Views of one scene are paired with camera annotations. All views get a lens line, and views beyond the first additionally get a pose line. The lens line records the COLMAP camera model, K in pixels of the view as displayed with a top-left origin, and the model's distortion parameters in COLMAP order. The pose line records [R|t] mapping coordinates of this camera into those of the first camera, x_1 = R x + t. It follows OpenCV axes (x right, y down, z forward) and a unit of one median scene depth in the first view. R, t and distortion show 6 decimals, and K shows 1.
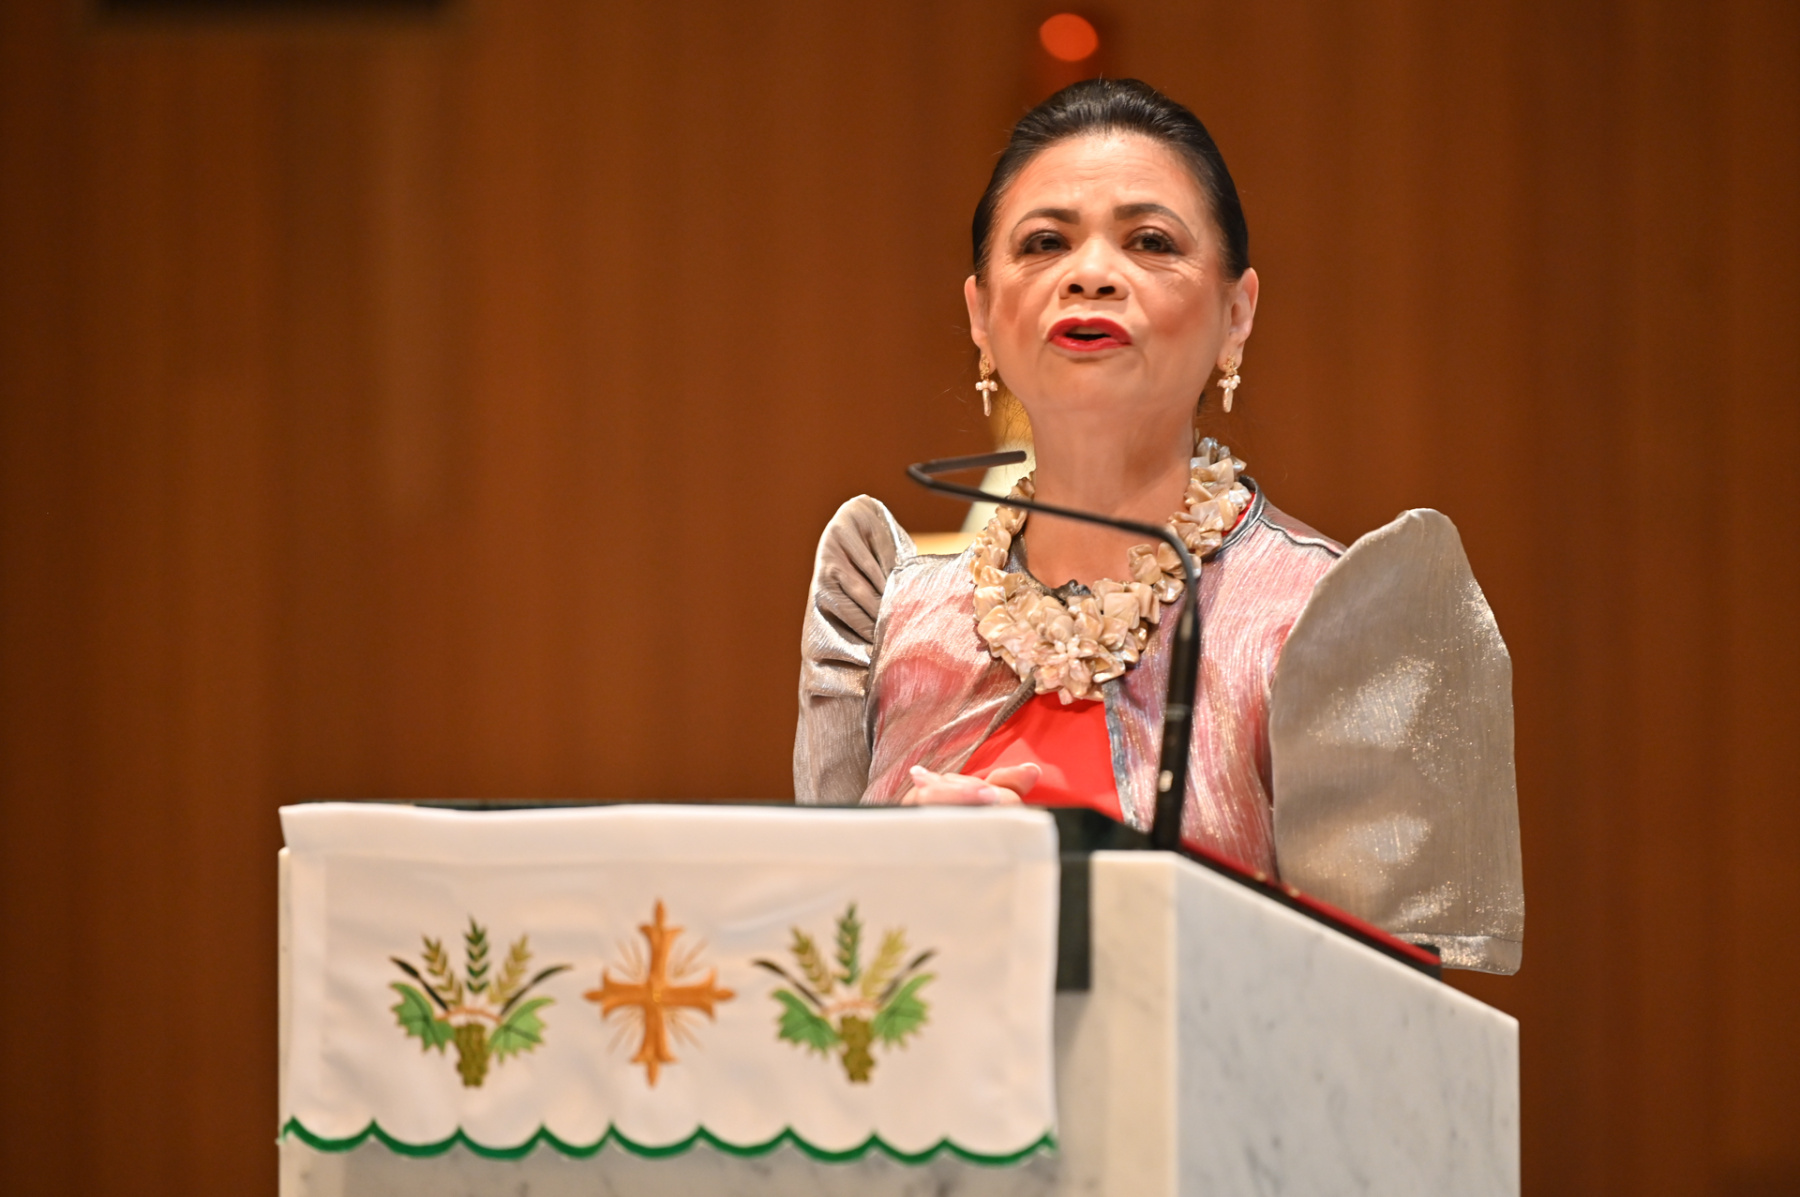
lens RADIAL K [[9956.2, 0, 897.7], [0, 9956.2, 598.7], [0, 0, 1]] dist [0.671369, 0.000000]
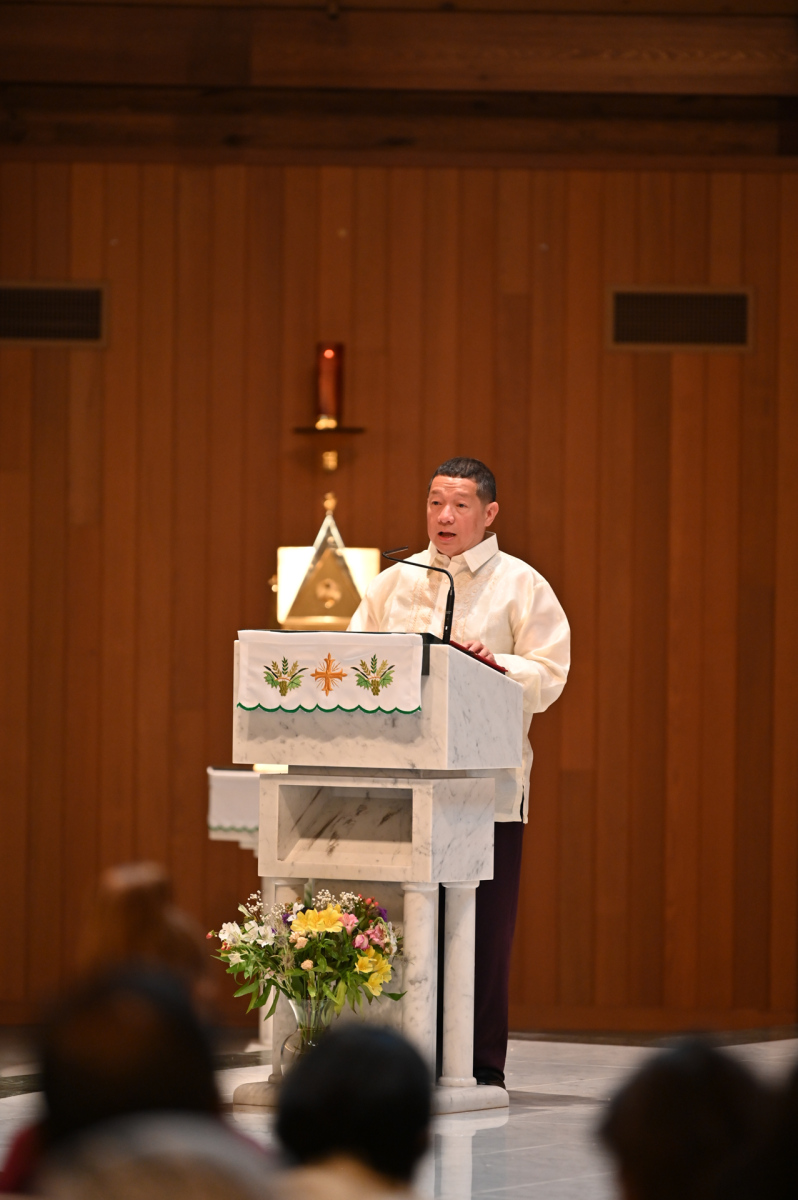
lens RADIAL K [[6634.8, 0, 399.6], [0, 6634.8, 600.2], [0, 0, 1]] dist [0.482265, 0.000000]
pose [[0.998171, 0.016259, 0.058220, -0.162923], [-0.017109, 0.999754, 0.014132, -0.034713], [-0.057976, -0.015103, 0.998204, -1.906259]]
